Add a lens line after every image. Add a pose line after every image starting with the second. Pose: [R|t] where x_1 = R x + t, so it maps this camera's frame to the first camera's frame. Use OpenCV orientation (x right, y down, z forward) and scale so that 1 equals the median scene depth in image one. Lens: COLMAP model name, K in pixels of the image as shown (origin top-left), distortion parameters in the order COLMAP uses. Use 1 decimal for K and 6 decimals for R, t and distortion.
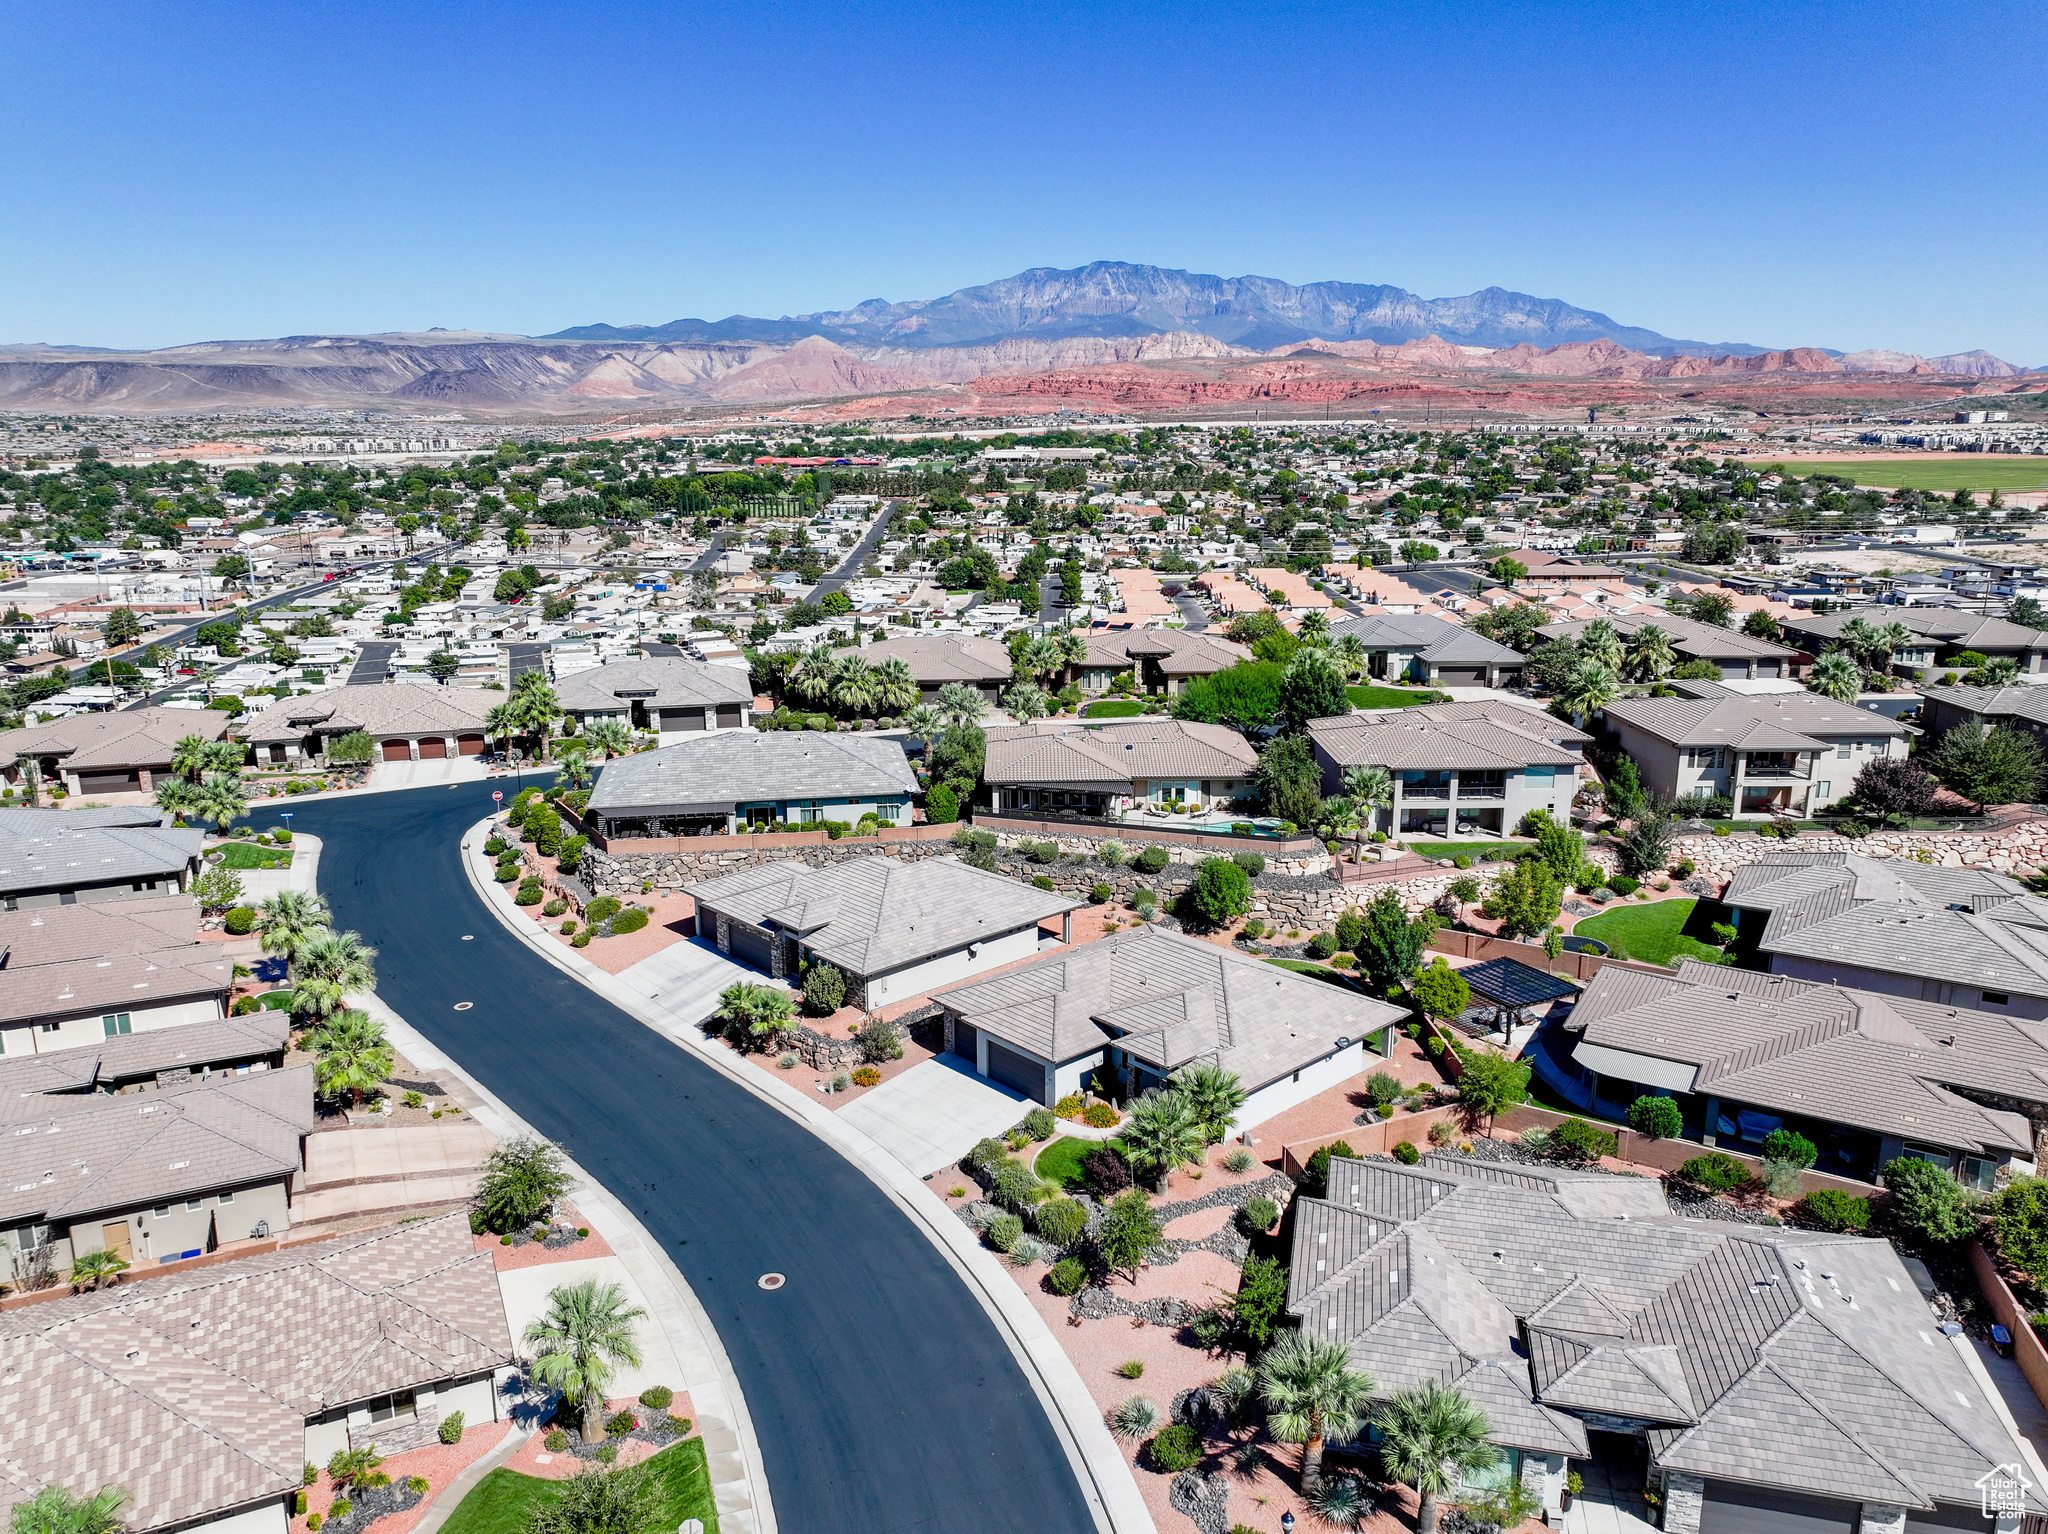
lens RADIAL K [[1439.6, 0, 1028.1], [0, 1439.6, 764.0], [0, 0, 1]] dist [0.003162, 0.010295]
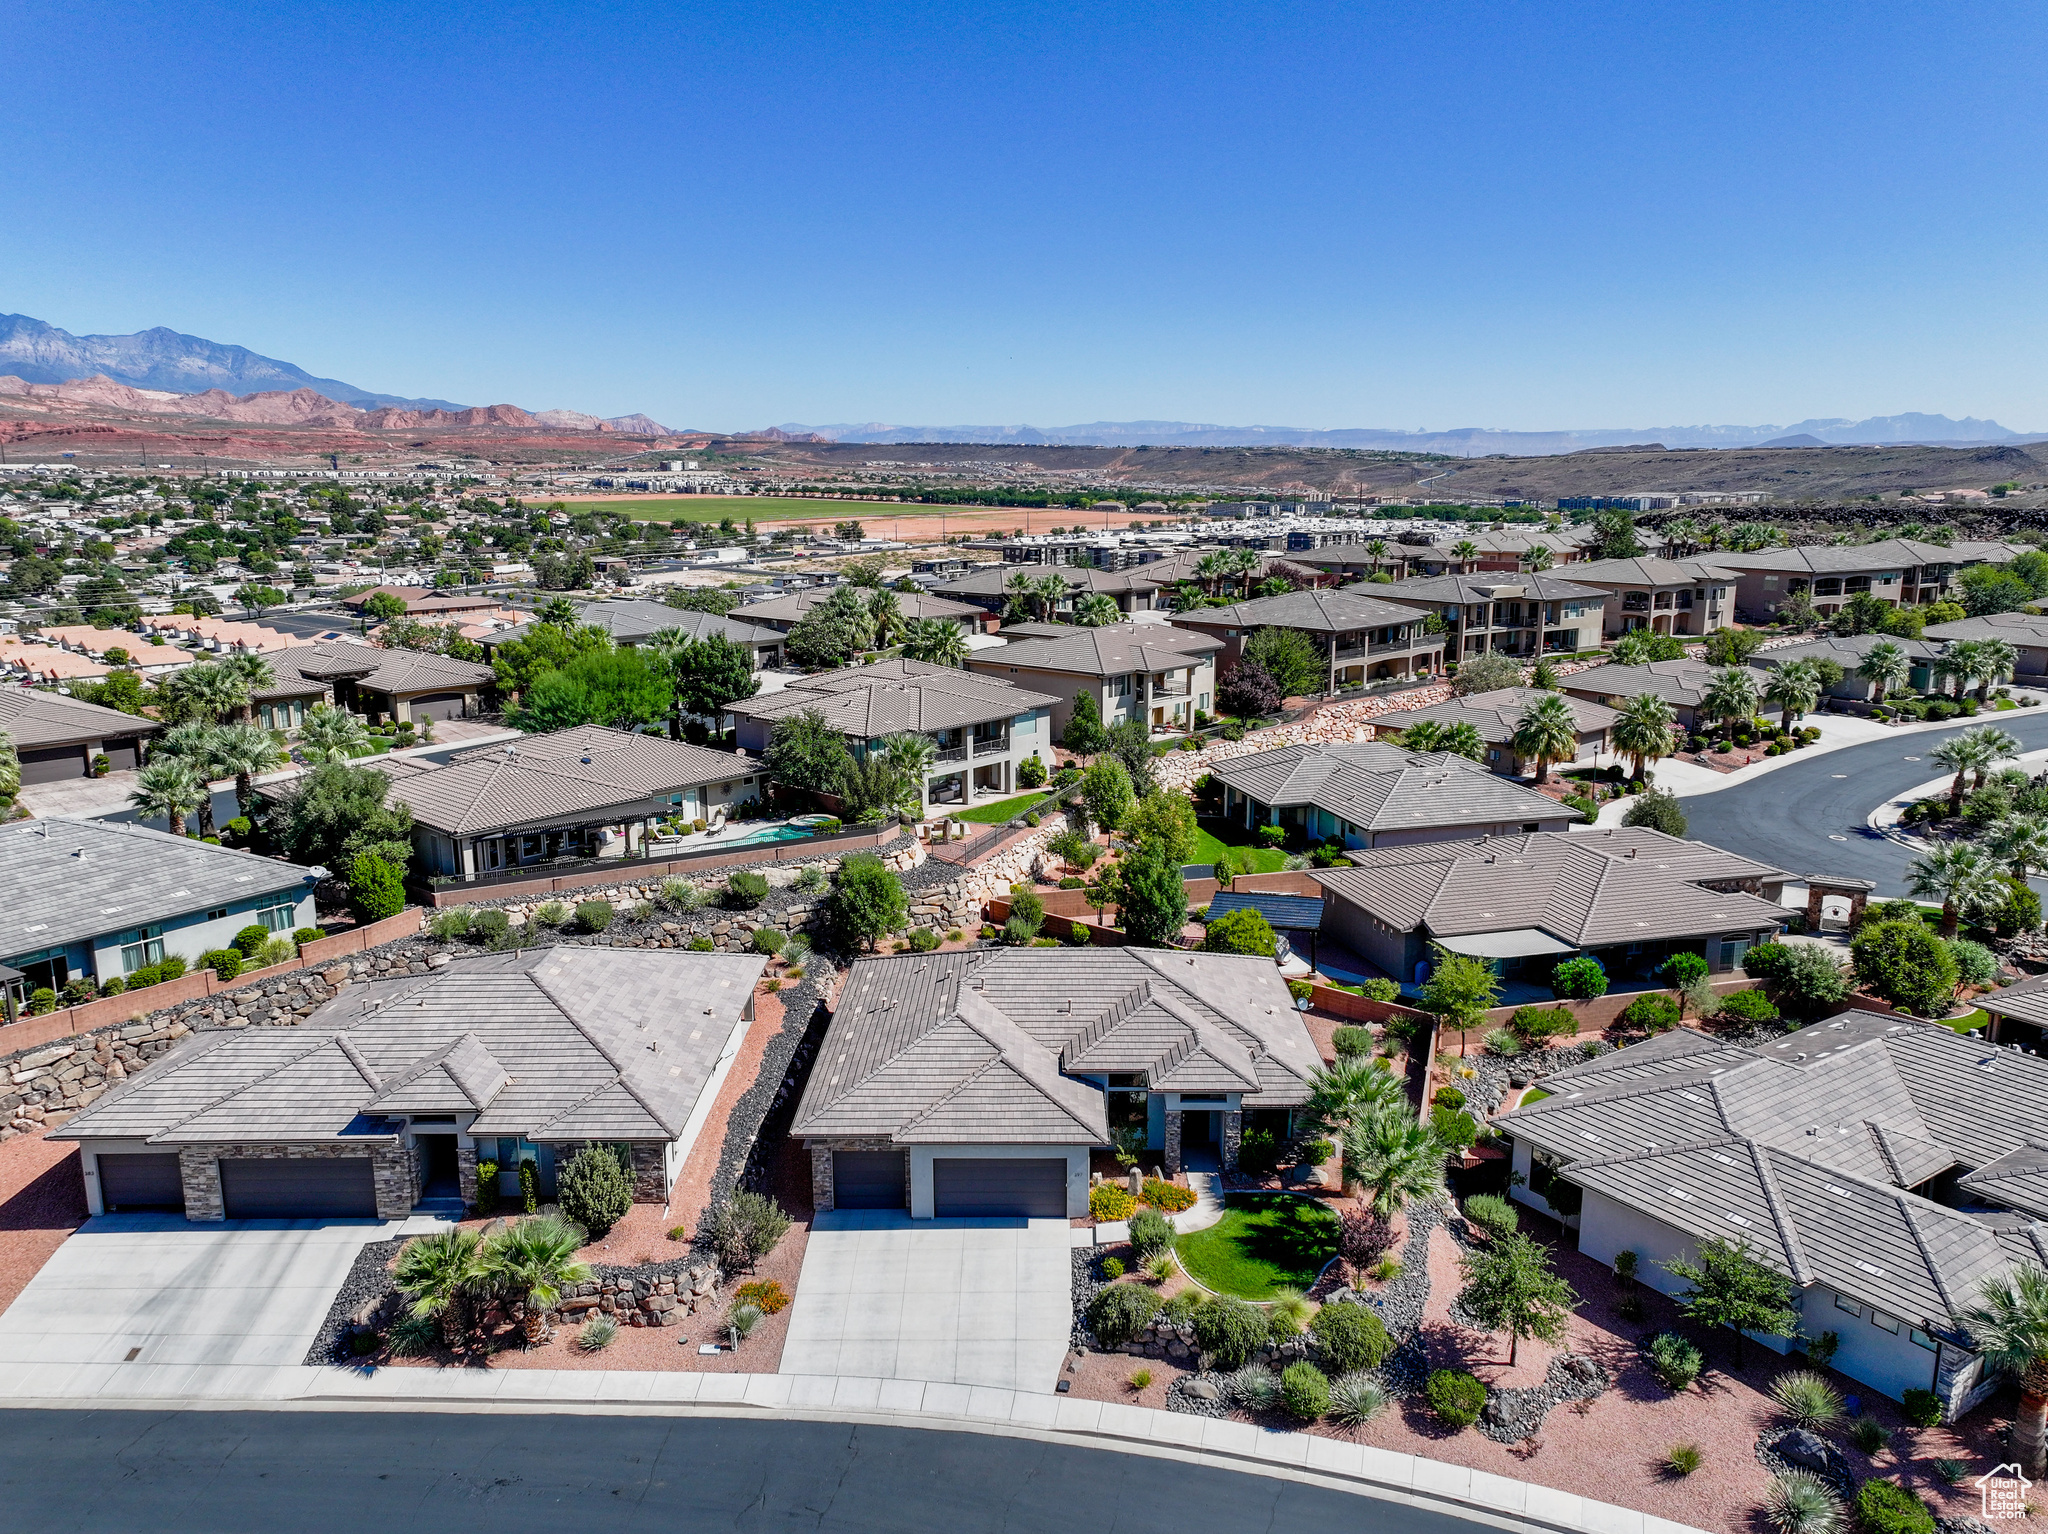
lens RADIAL K [[1439.6, 0, 1028.1], [0, 1439.6, 764.0], [0, 0, 1]] dist [0.003162, 0.010295]
pose [[0.679249, -0.145736, 0.719292, -0.336310], [0.171058, 0.984530, 0.037941, 0.000482], [-0.713695, 0.097269, 0.693671, 0.390046]]
